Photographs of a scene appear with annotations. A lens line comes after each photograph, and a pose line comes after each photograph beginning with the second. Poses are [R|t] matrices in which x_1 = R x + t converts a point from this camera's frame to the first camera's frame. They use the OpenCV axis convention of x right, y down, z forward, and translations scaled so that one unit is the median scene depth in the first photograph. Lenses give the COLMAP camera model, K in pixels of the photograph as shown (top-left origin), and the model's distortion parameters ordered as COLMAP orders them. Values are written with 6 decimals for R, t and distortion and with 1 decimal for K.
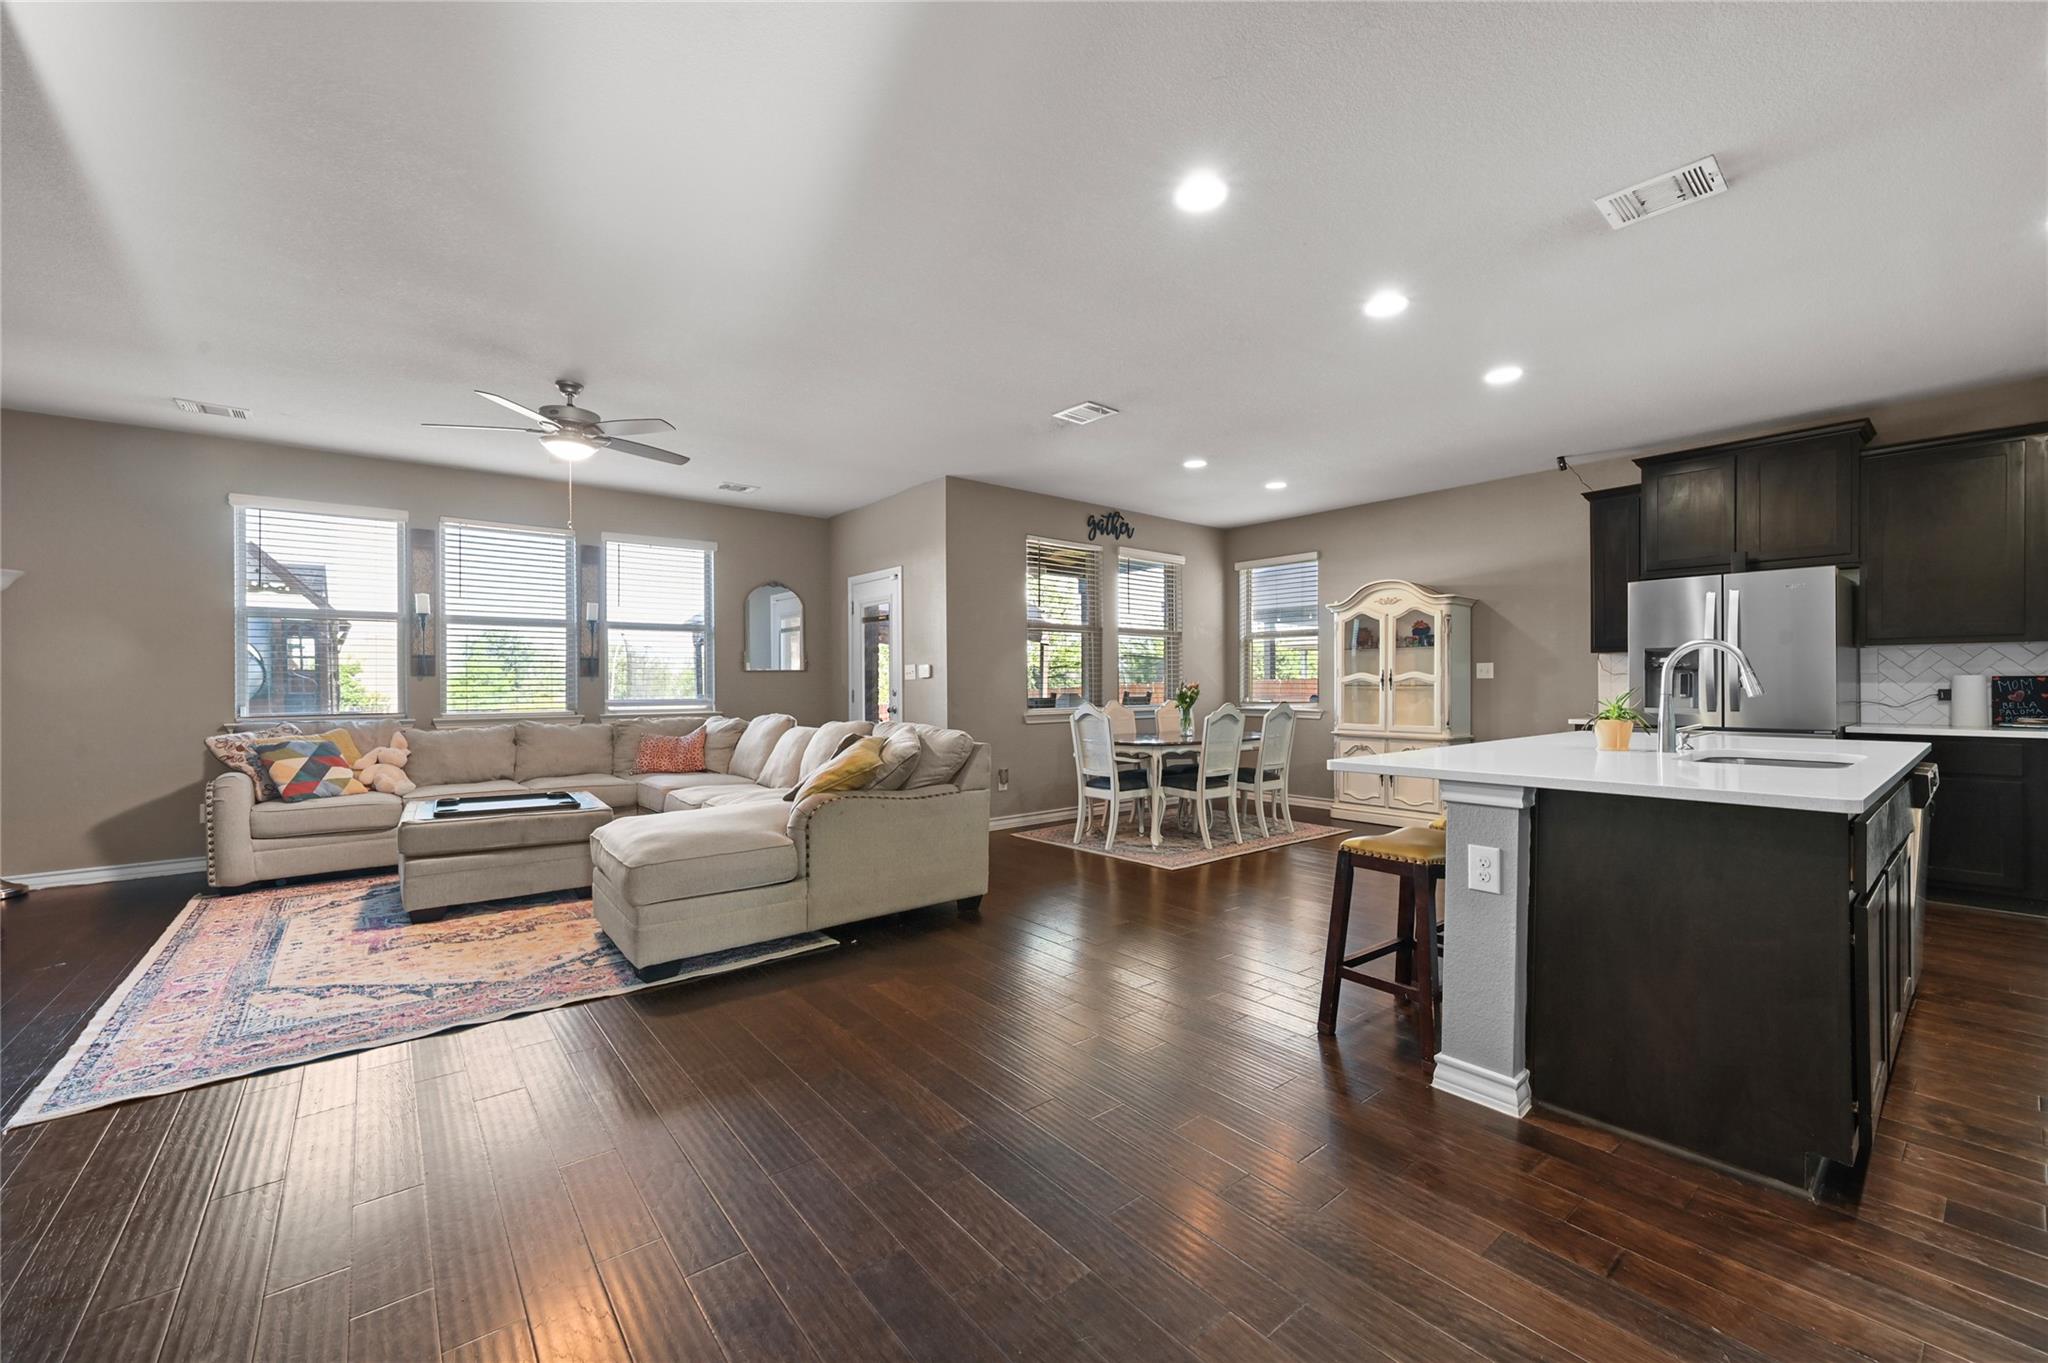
lens RADIAL K [[807.8, 0, 1022.1], [0, 807.8, 680.8], [0, 0, 1]] dist [0.000216, -0.000765]
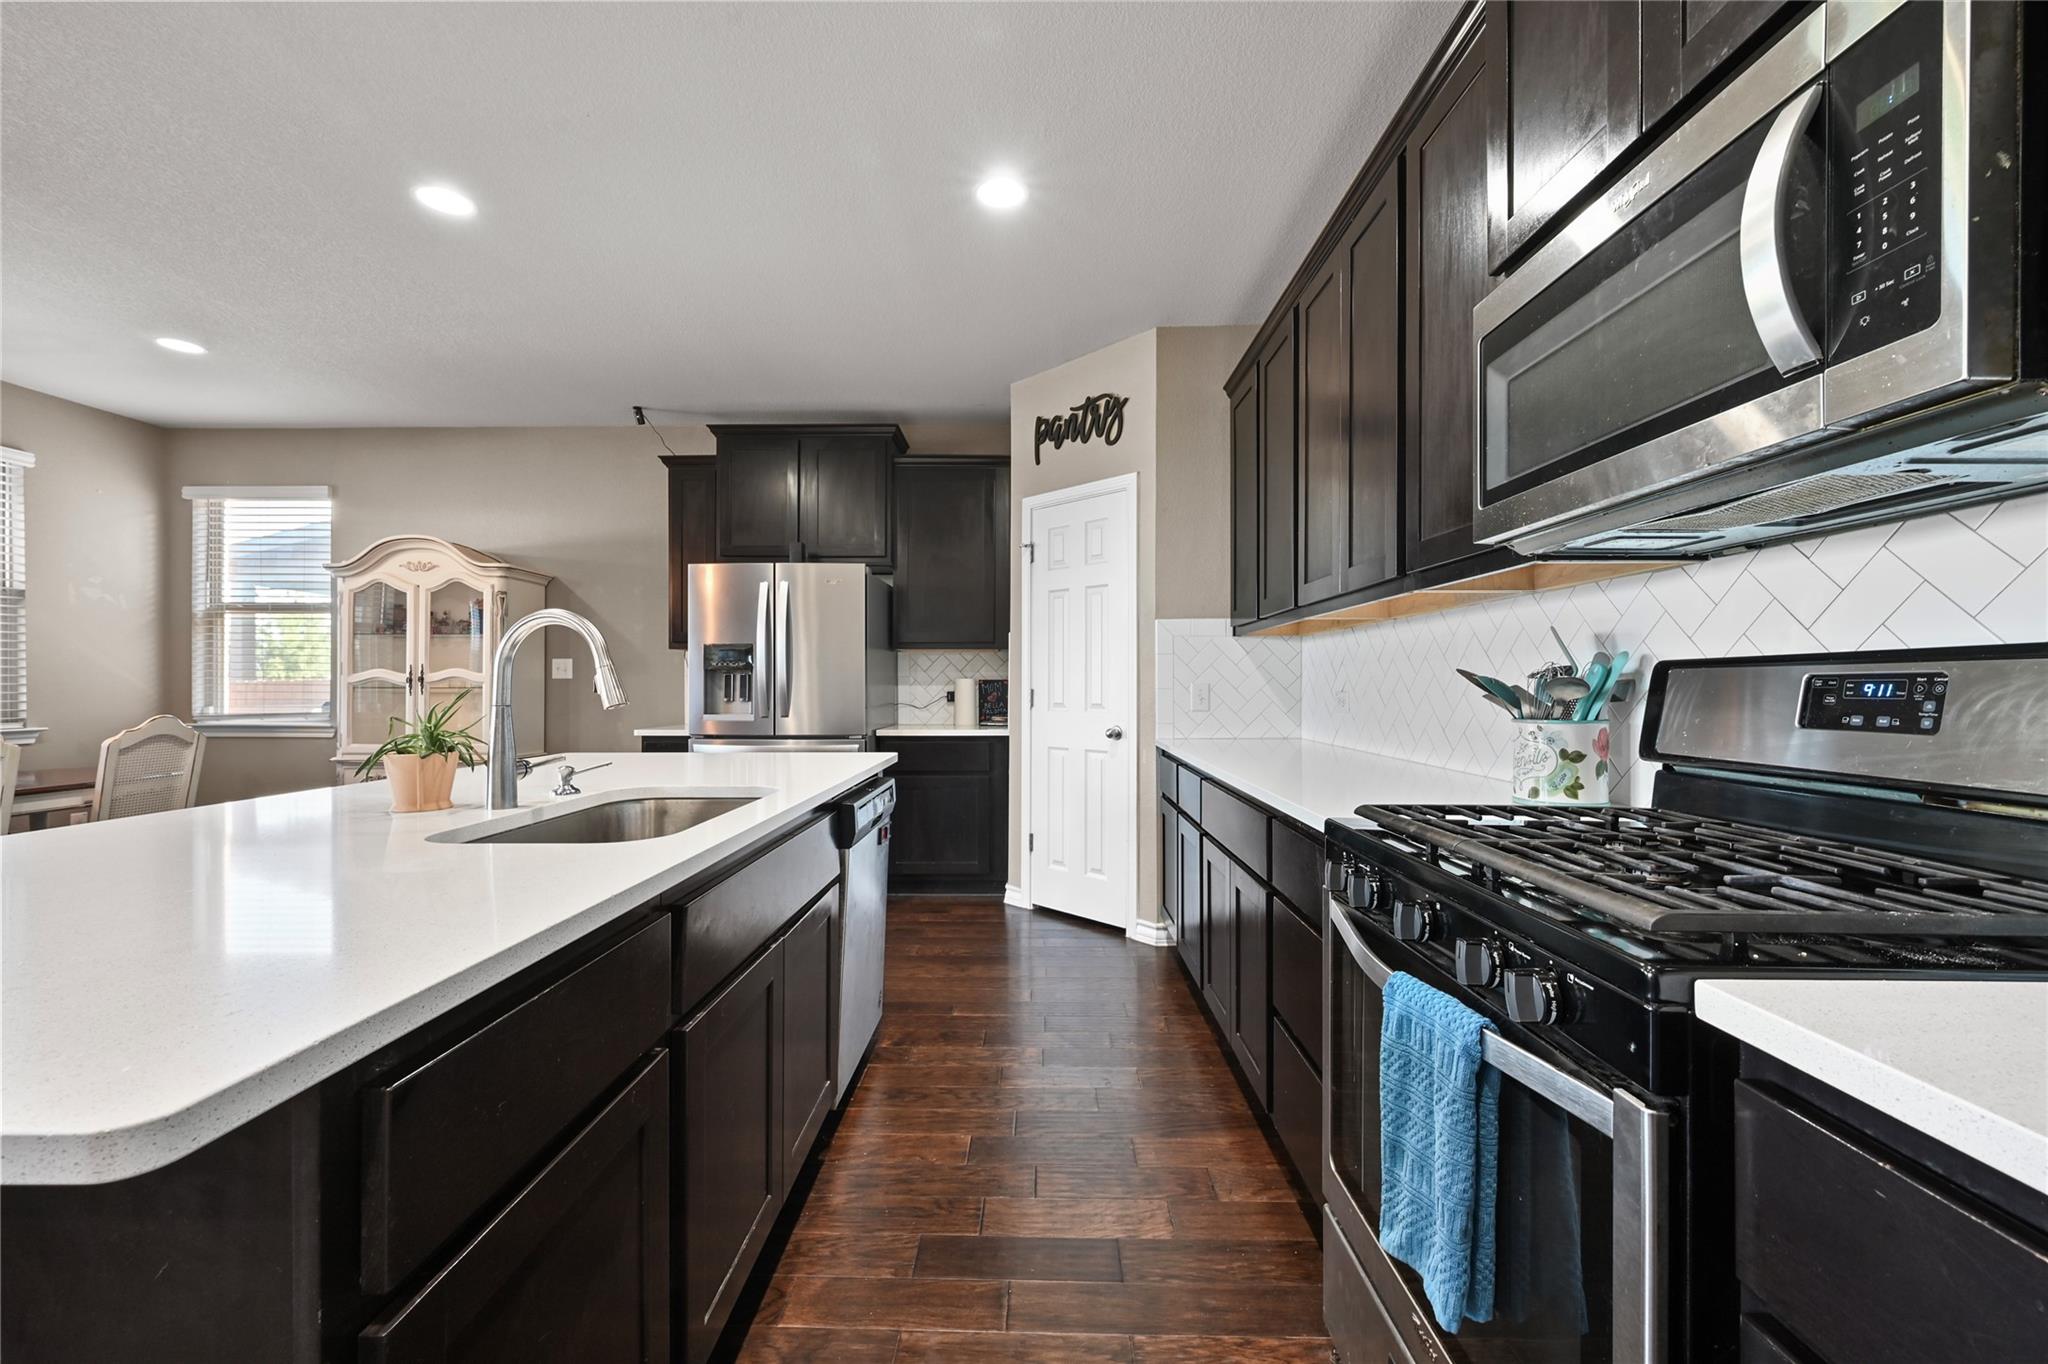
lens RADIAL K [[808.8, 0, 1027.3], [0, 808.8, 681.5], [0, 0, 1]] dist [0.002457, -0.000094]
pose [[0.640366, 0.005810, 0.768048, 0.297969], [-0.005592, 0.999980, -0.002901, -0.000439], [-0.768050, -0.002437, 0.640385, 0.177411]]
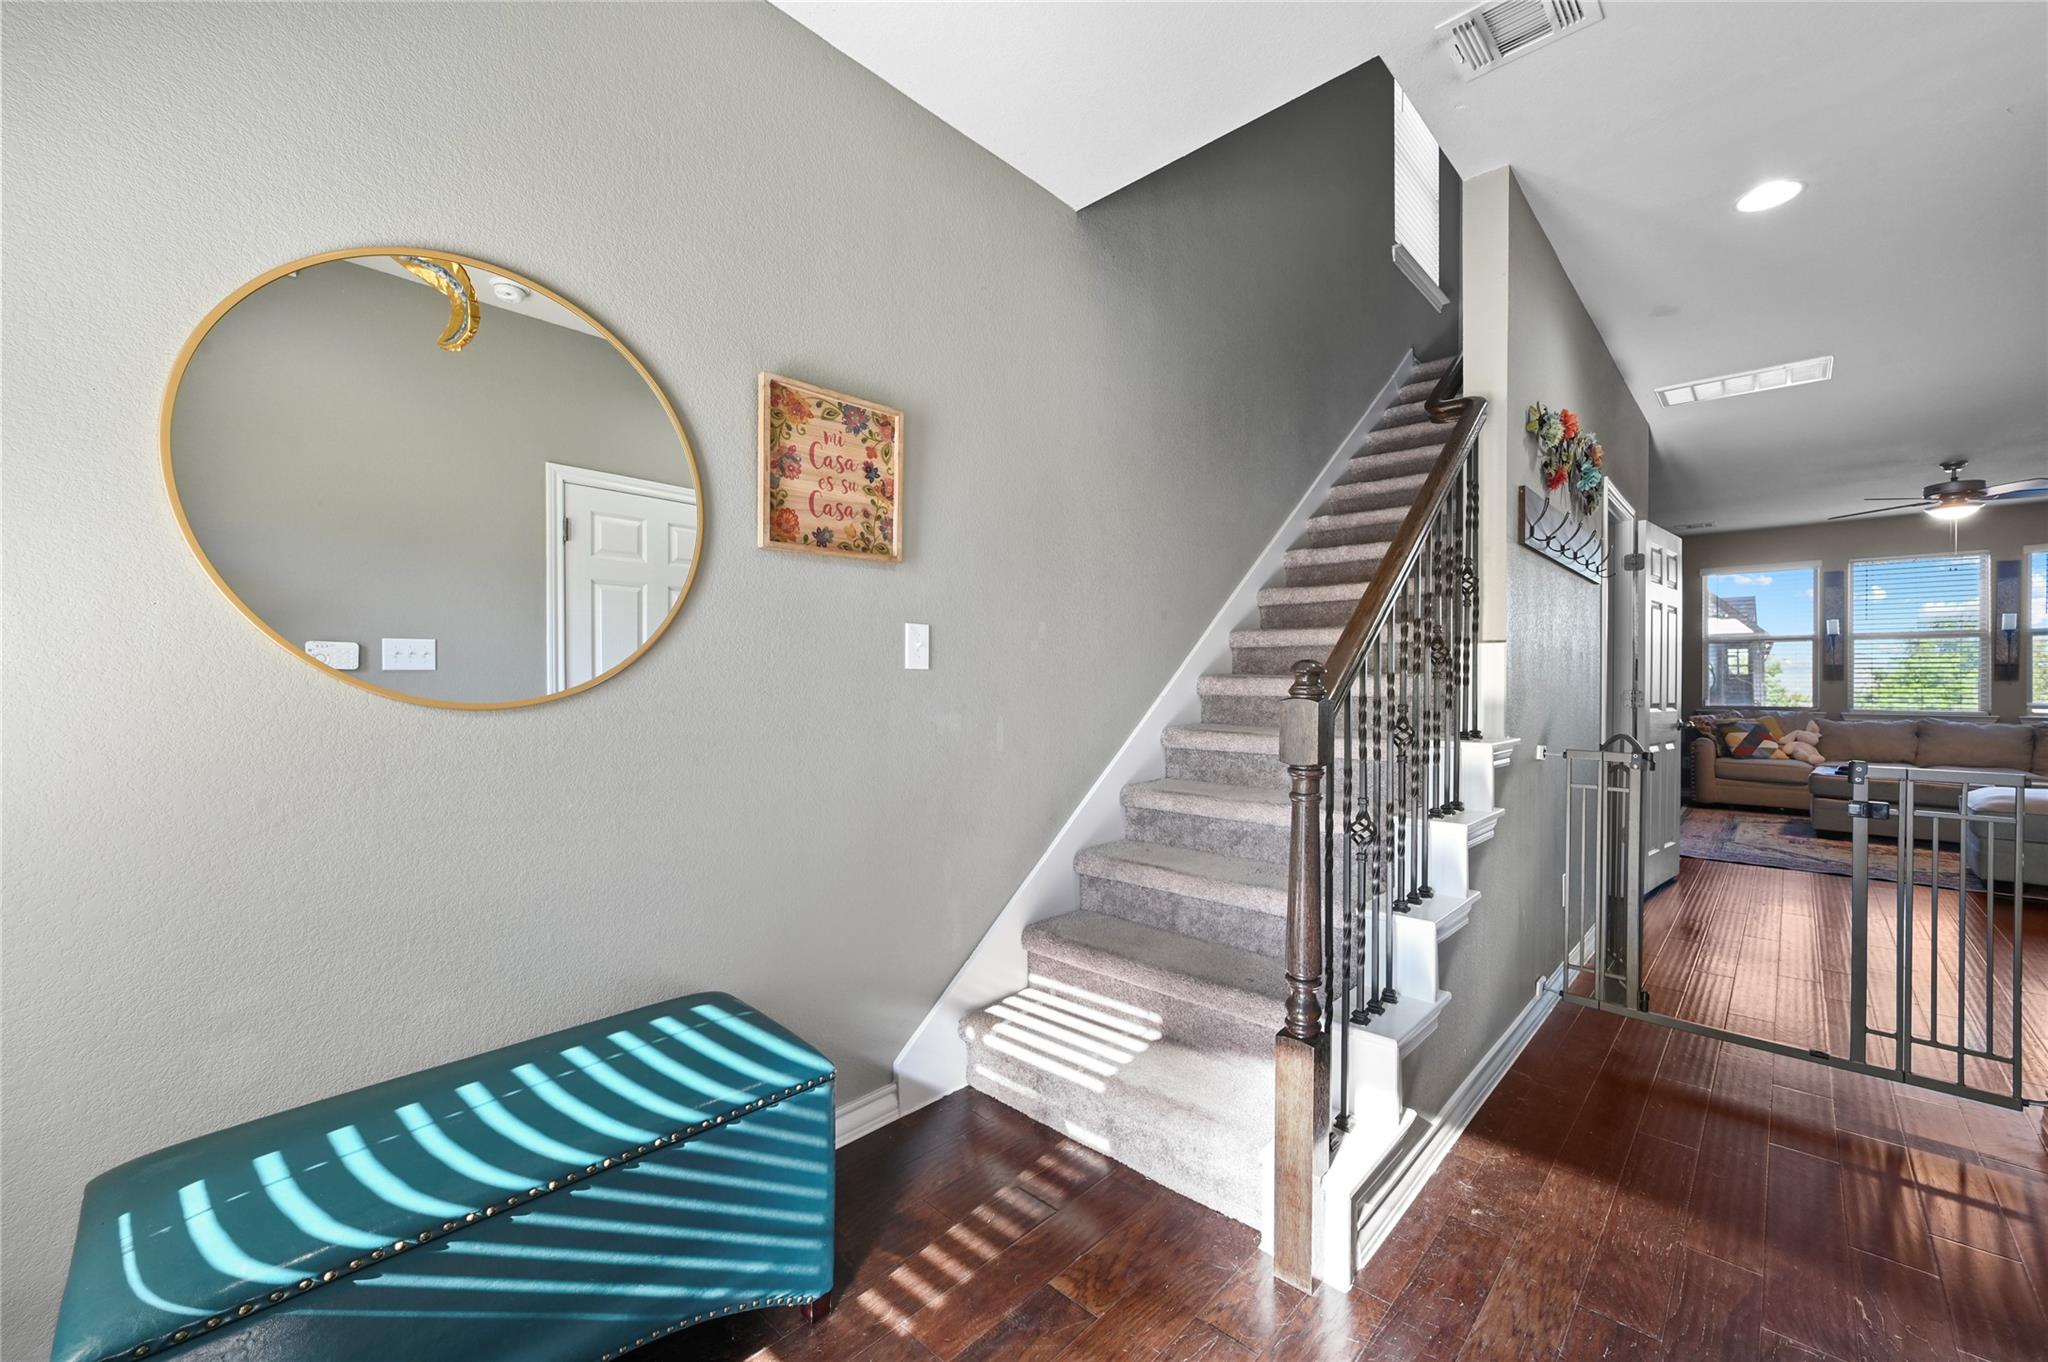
lens RADIAL K [[807.8, 0, 1018.3], [0, 807.8, 683.1], [0, 0, 1]] dist [0.000216, -0.000765]
pose [[0.125569, 0.007639, -0.992056, 0.443228], [0.000157, 0.999970, 0.007720, -0.012855], [0.992085, -0.001125, 0.125564, -0.542447]]
